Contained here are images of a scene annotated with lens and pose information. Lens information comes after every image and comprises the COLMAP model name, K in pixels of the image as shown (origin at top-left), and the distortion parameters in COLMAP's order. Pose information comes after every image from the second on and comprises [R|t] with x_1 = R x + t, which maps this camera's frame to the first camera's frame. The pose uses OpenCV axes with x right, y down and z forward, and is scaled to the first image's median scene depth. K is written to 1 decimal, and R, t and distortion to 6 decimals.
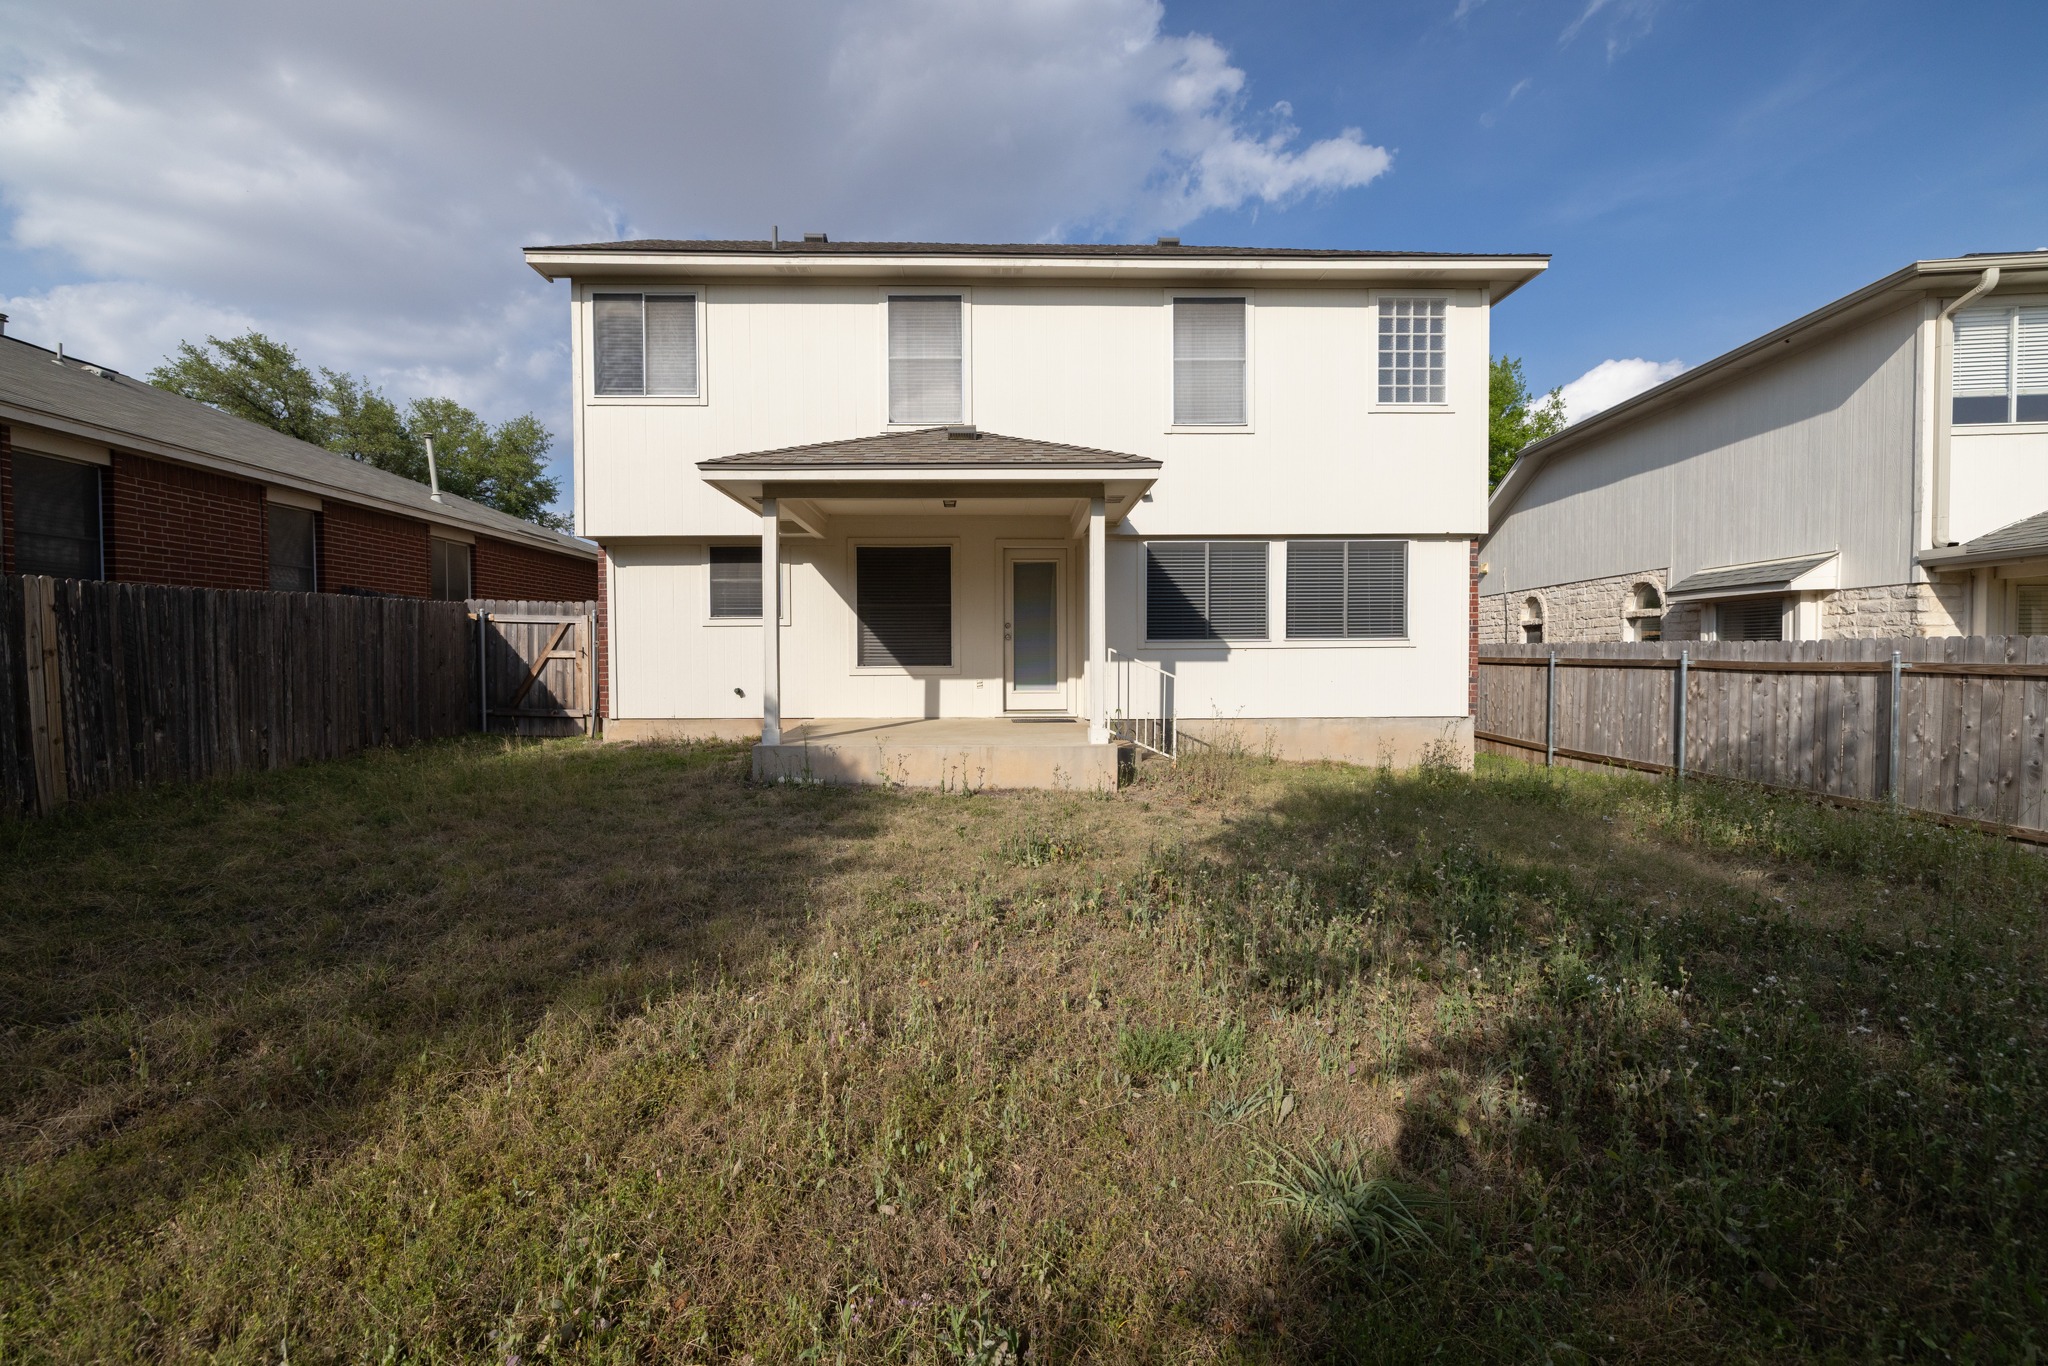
lens RADIAL K [[876.5, 0, 1080.7], [0, 876.5, 669.9], [0, 0, 1]] dist [0.004959, 0.000570]
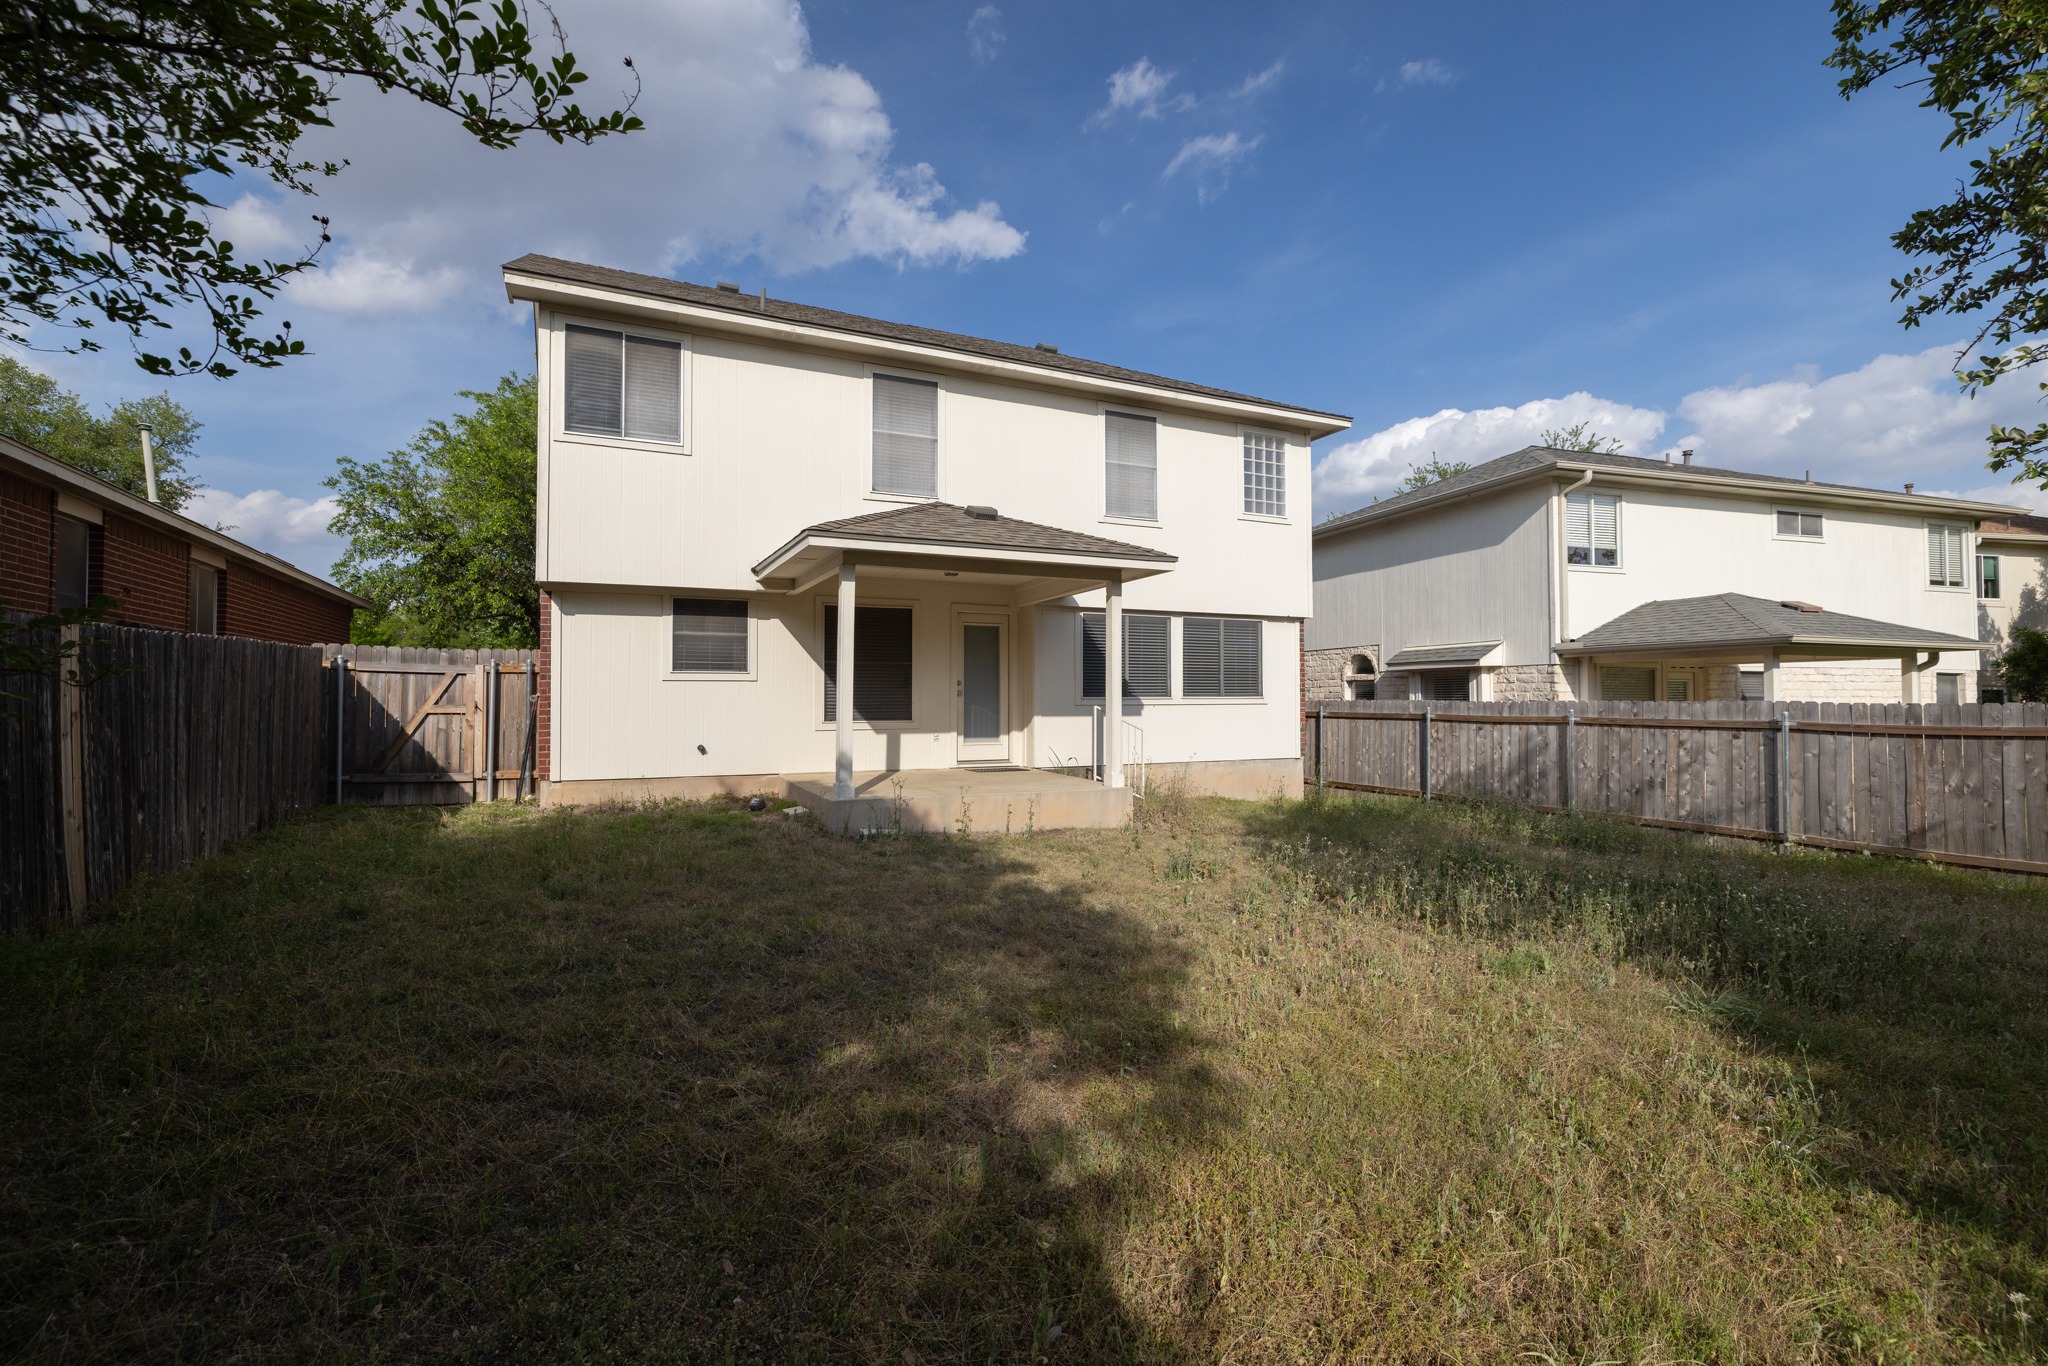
lens RADIAL K [[876.5, 0, 1080.7], [0, 876.5, 669.9], [0, 0, 1]] dist [0.004959, 0.000570]
pose [[0.912807, 0.019002, 0.407949, -0.396012], [0.002951, 0.998584, -0.053115, -0.009181], [-0.408381, 0.049687, 0.911458, -0.051752]]
